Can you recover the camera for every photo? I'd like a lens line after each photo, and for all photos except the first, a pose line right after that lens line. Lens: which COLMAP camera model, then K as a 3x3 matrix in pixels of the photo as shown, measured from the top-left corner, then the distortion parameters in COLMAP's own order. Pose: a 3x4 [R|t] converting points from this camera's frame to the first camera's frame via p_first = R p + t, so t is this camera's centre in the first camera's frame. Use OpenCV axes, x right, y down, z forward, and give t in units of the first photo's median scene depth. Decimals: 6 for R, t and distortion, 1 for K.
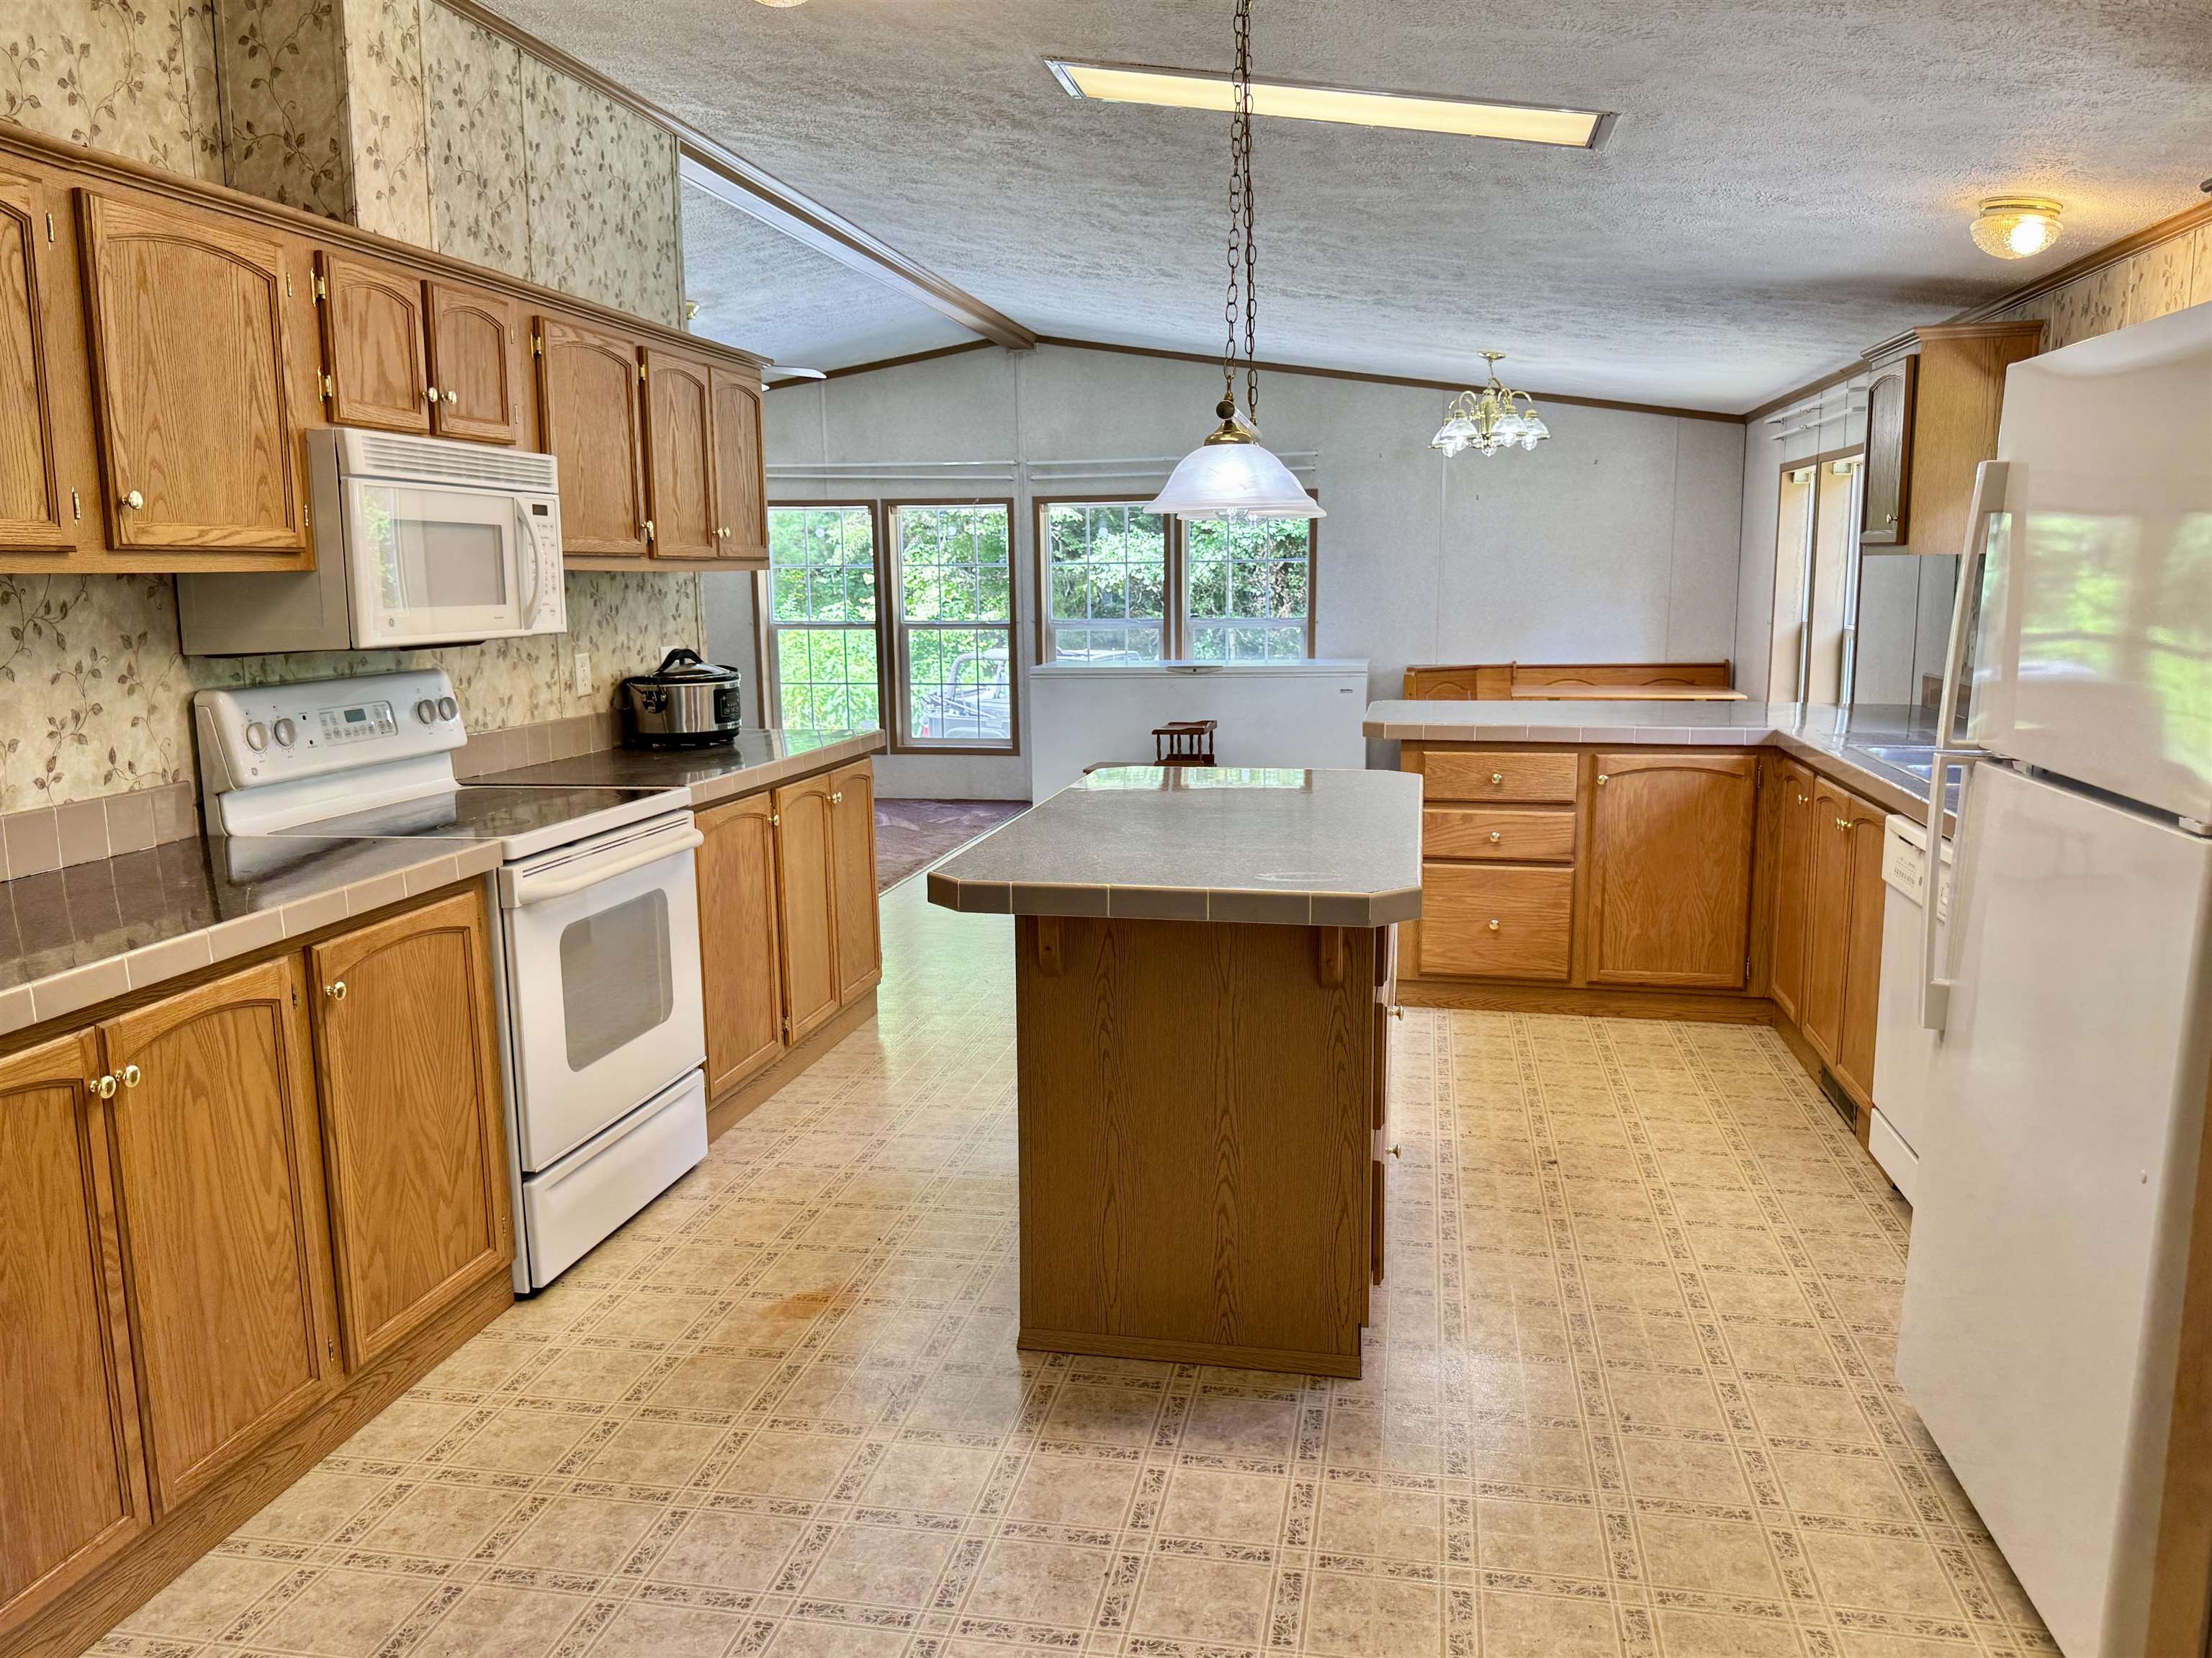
lens RADIAL K [[1538.6, 0, 1121.0], [0, 1538.6, 824.0], [0, 0, 1]] dist [0.022119, -0.023751]
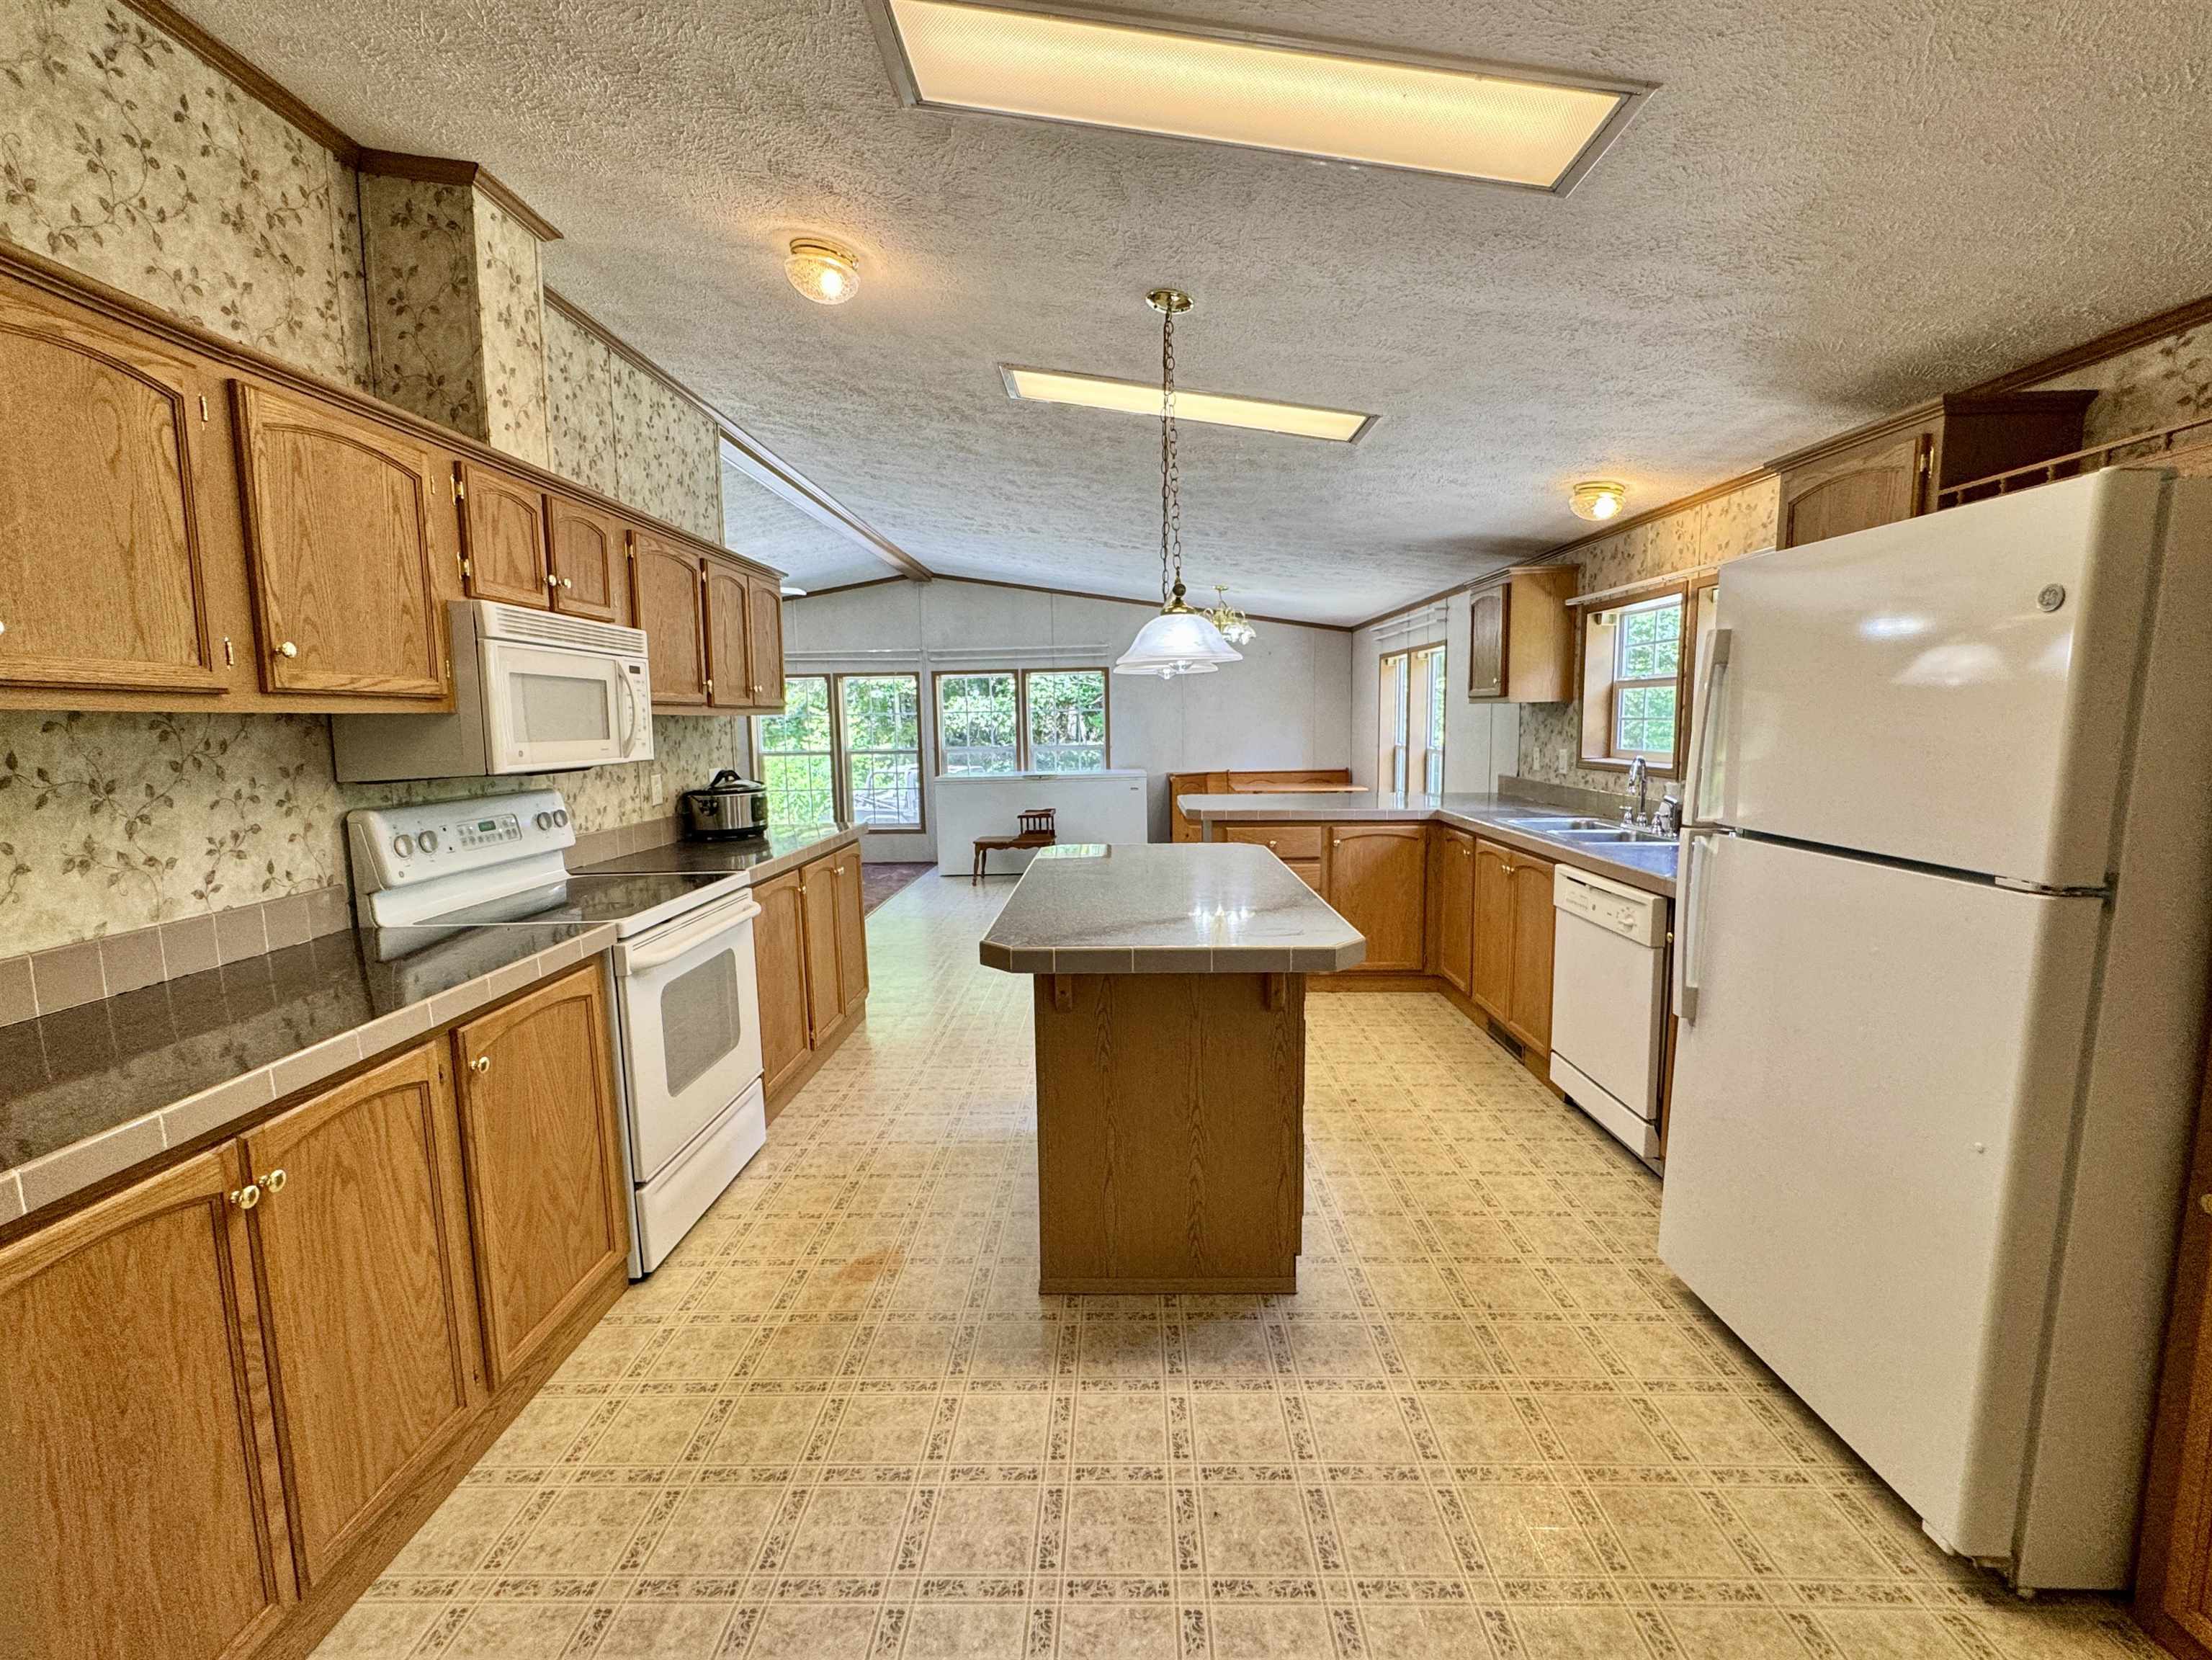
lens RADIAL K [[890.3, 0, 1099.0], [0, 890.3, 827.7], [0, 0, 1]] dist [-0.004411, 0.000879]
pose [[0.987065, -0.025687, 0.158249, -0.120025], [0.032546, 0.998633, -0.040903, -0.024323], [-0.156981, 0.045525, 0.986552, 0.207980]]
